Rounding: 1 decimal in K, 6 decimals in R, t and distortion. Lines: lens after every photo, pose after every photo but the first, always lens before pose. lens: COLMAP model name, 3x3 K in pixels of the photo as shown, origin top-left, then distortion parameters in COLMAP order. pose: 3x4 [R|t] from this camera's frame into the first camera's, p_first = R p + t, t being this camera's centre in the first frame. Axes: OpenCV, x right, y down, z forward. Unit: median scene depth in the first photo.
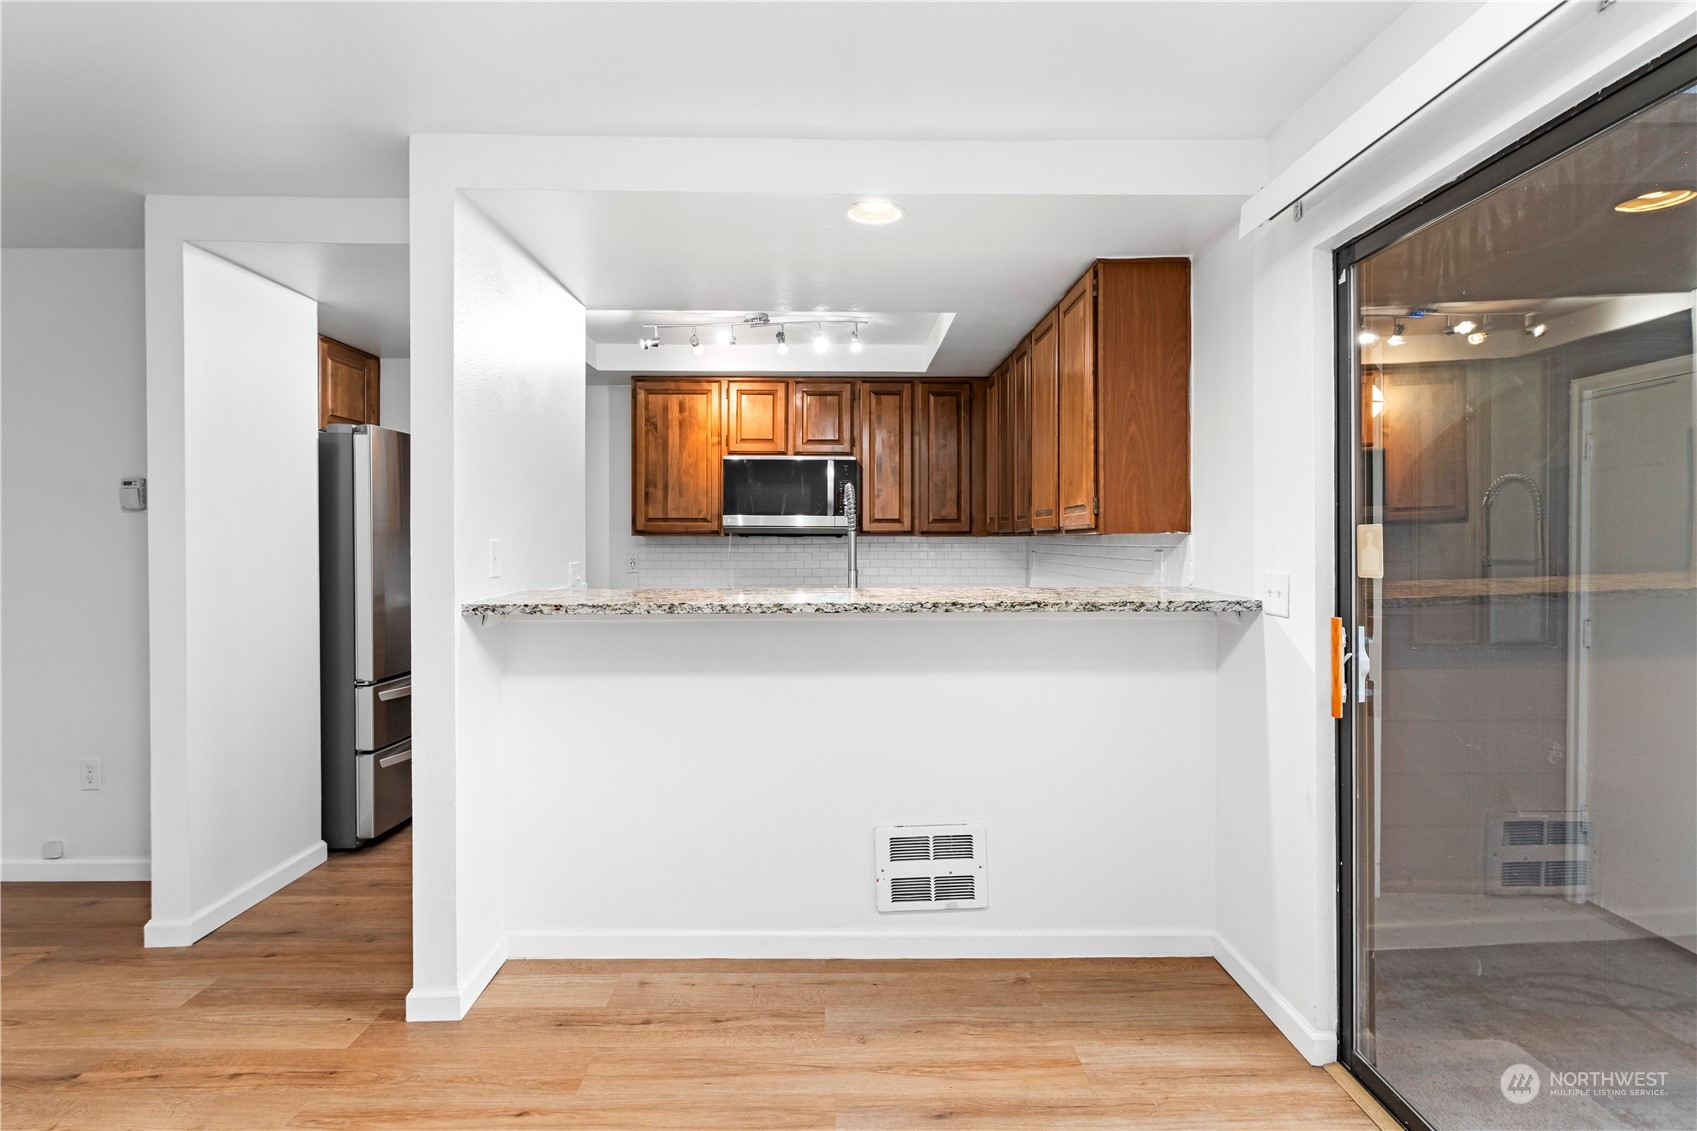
lens RADIAL K [[829.8, 0, 845.6], [0, 829.8, 549.7], [0, 0, 1]] dist [-0.004914, 0.000945]
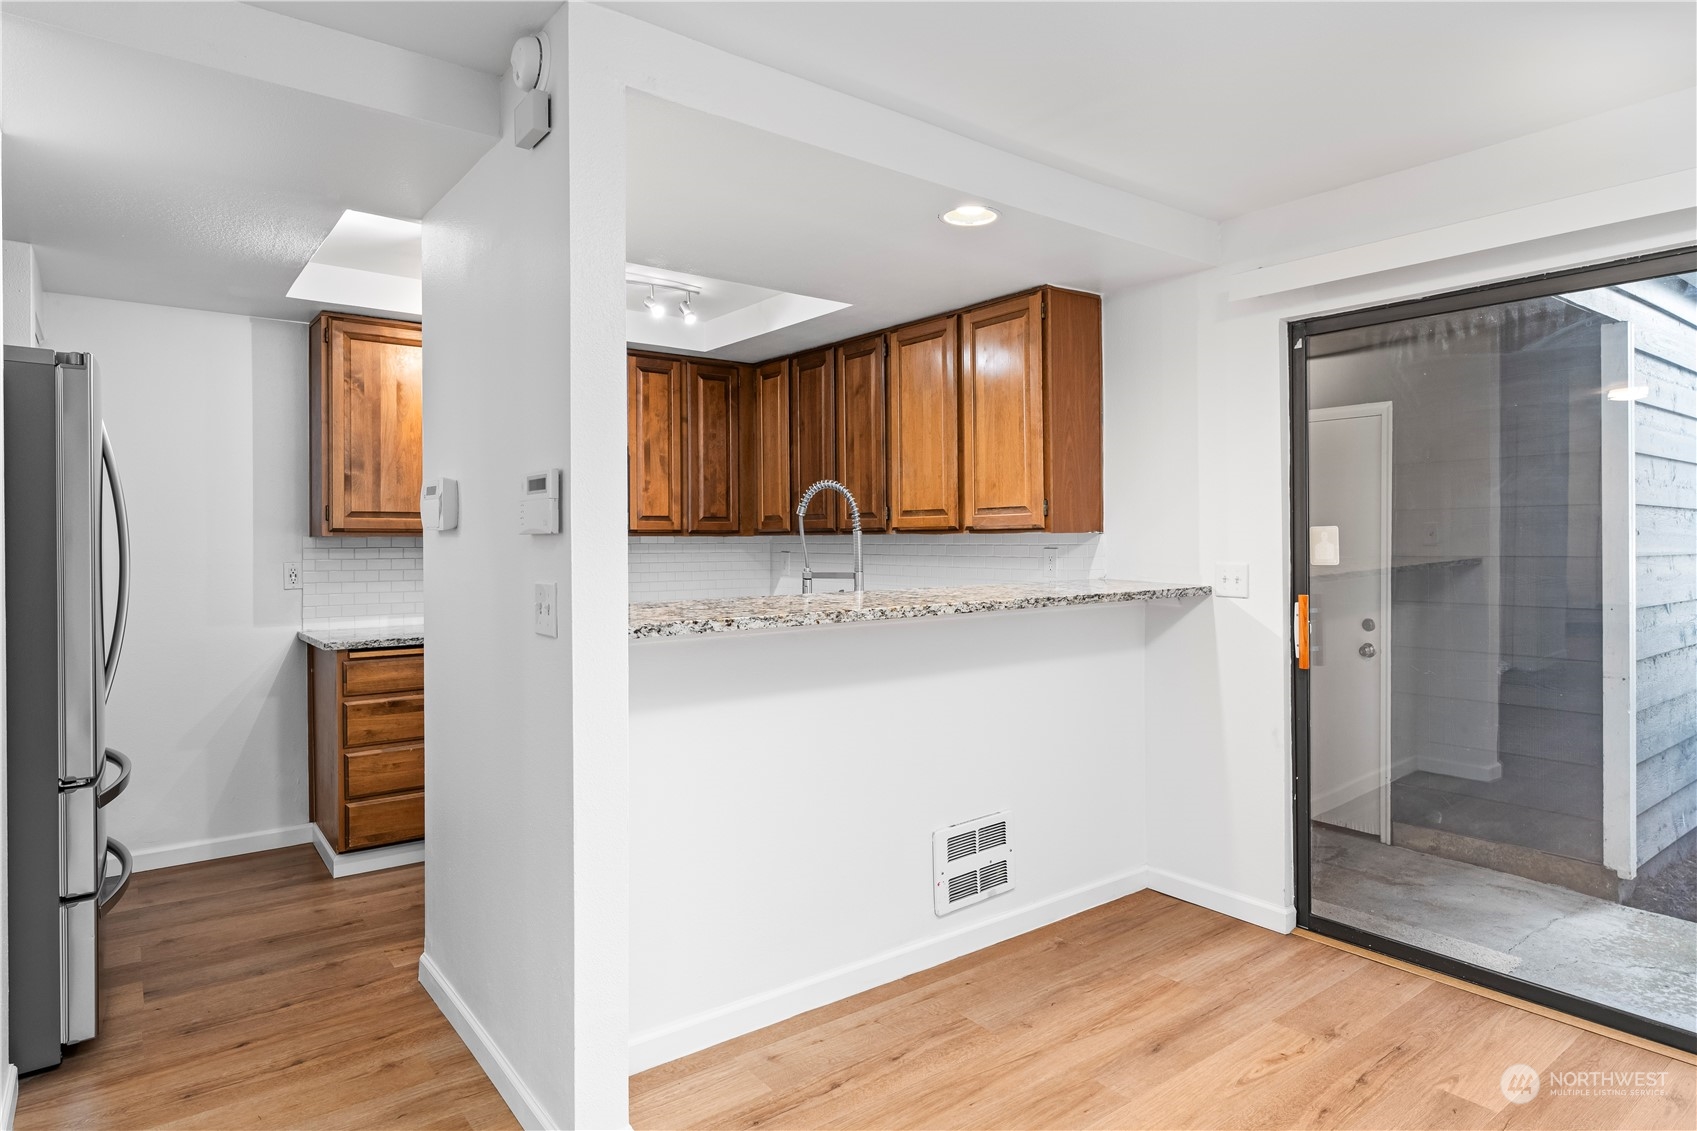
lens RADIAL K [[965.8, 0, 847.5], [0, 965.8, 543.3], [0, 0, 1]] dist [-0.001267, -0.000150]
pose [[0.801641, -0.006679, 0.597768, -0.733415], [0.011738, 0.999921, -0.004569, -0.003173], [-0.597691, 0.010680, 0.801656, 0.138756]]
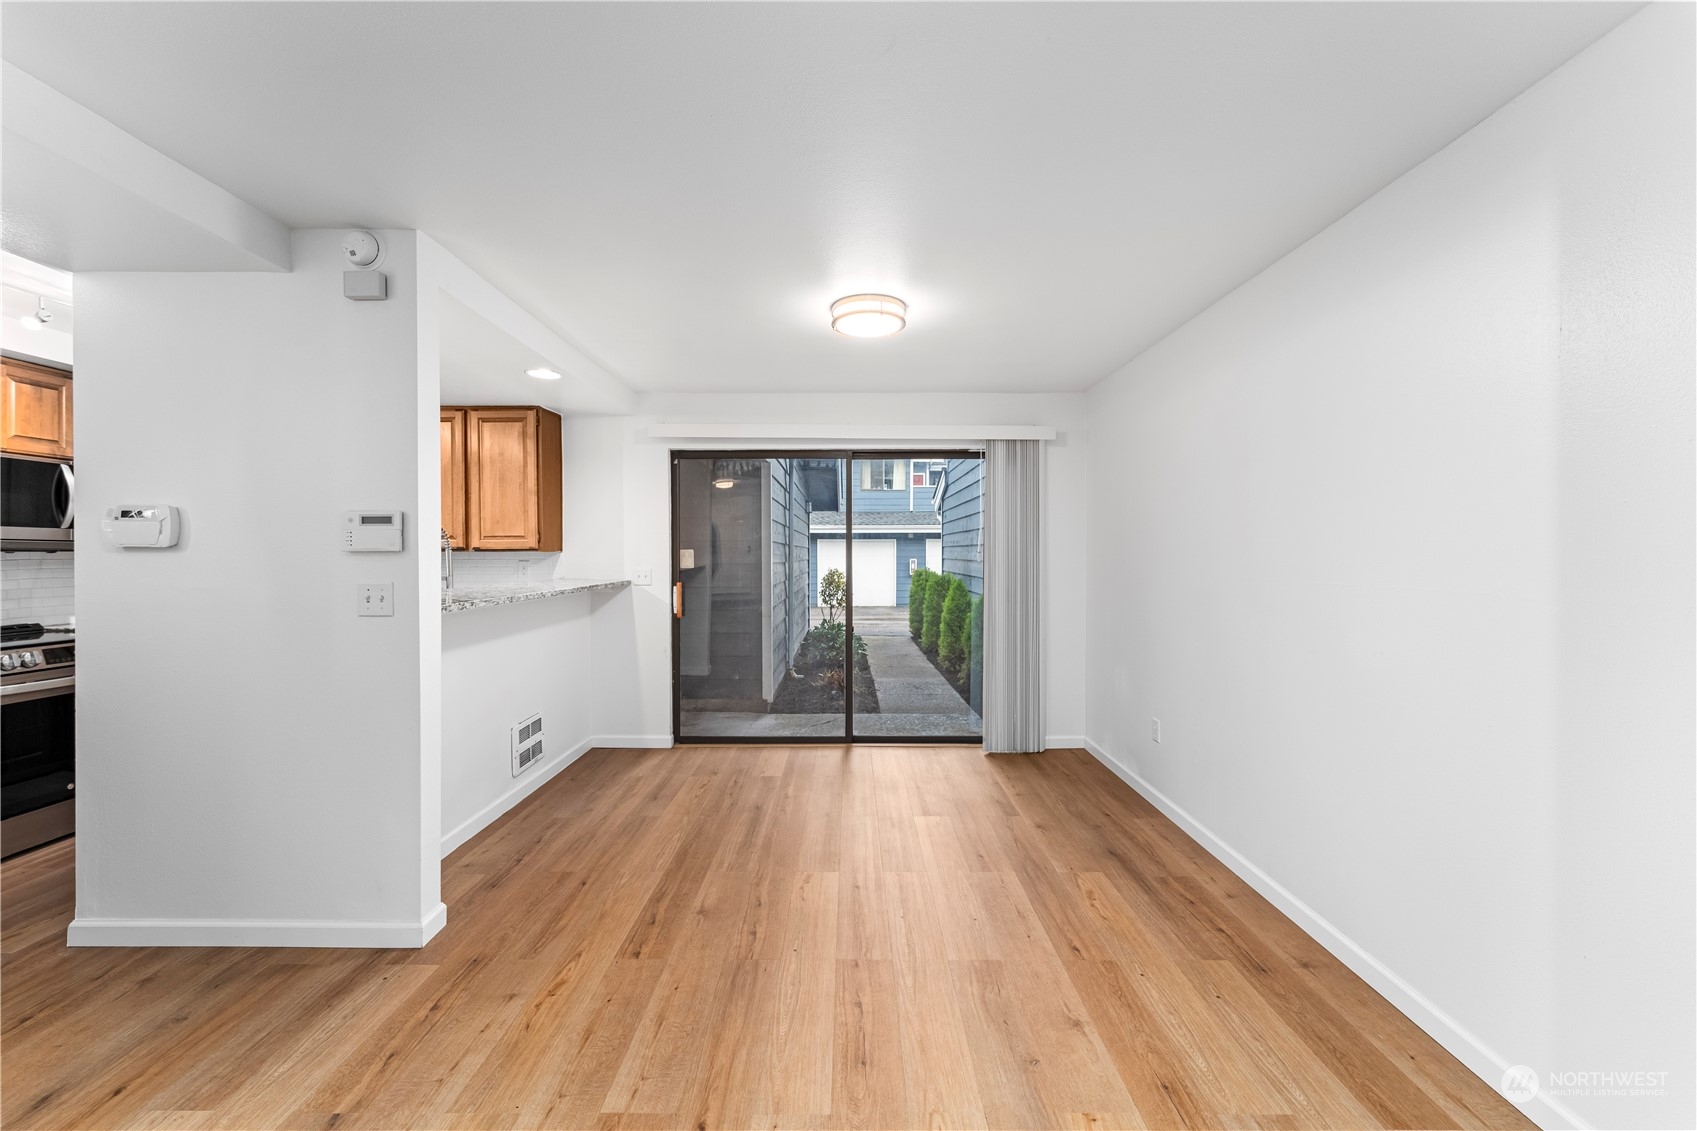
lens RADIAL K [[681.9, 0, 845.8], [0, 681.9, 558.1], [0, 0, 1]] dist [0.000786, 0.000048]
pose [[0.018452, -0.005917, 0.999812, -1.331042], [0.012711, 0.999903, 0.005683, -0.005851], [-0.999749, 0.012604, 0.018525, 0.299677]]
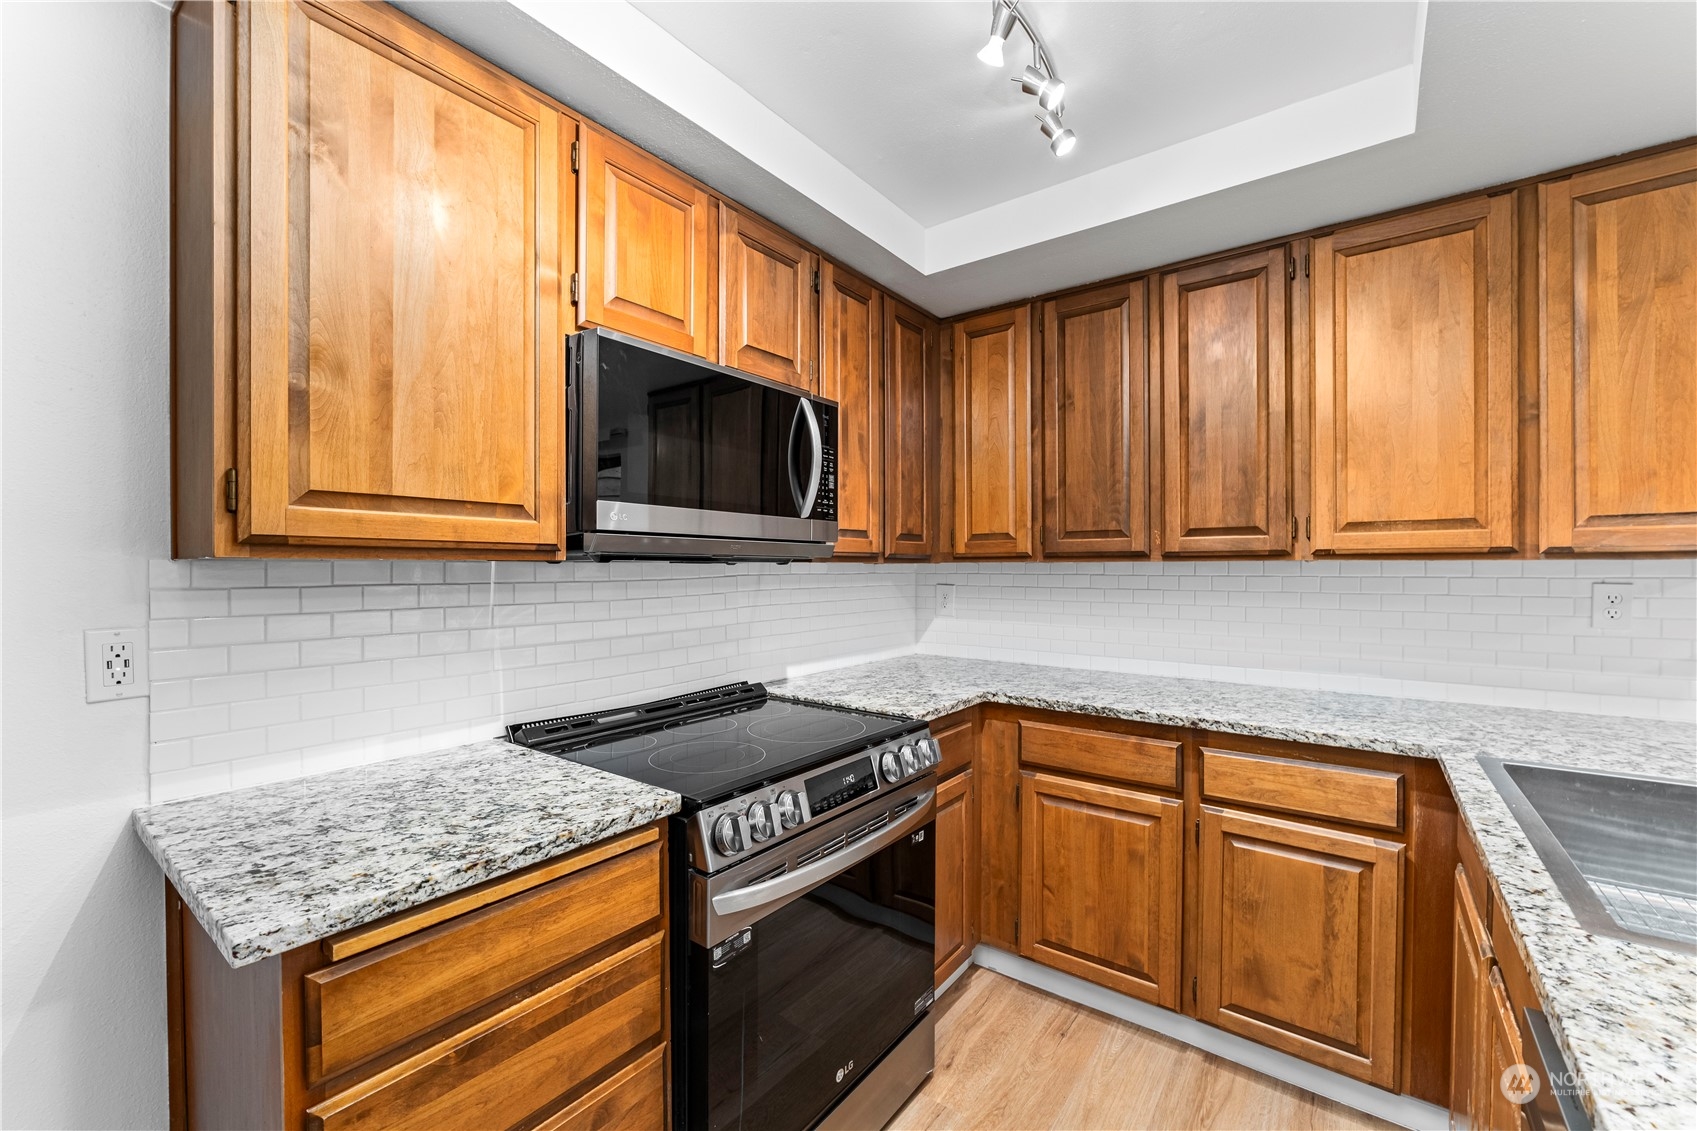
lens RADIAL K [[685.7, 0, 847.3], [0, 685.7, 569.3], [0, 0, 1]] dist [-0.001326, -0.003487]
pose [[0.613754, -0.004086, 0.789487, -0.567762], [0.011114, 0.999932, -0.003465, -0.018960], [-0.789419, 0.010901, 0.613758, 1.368784]]
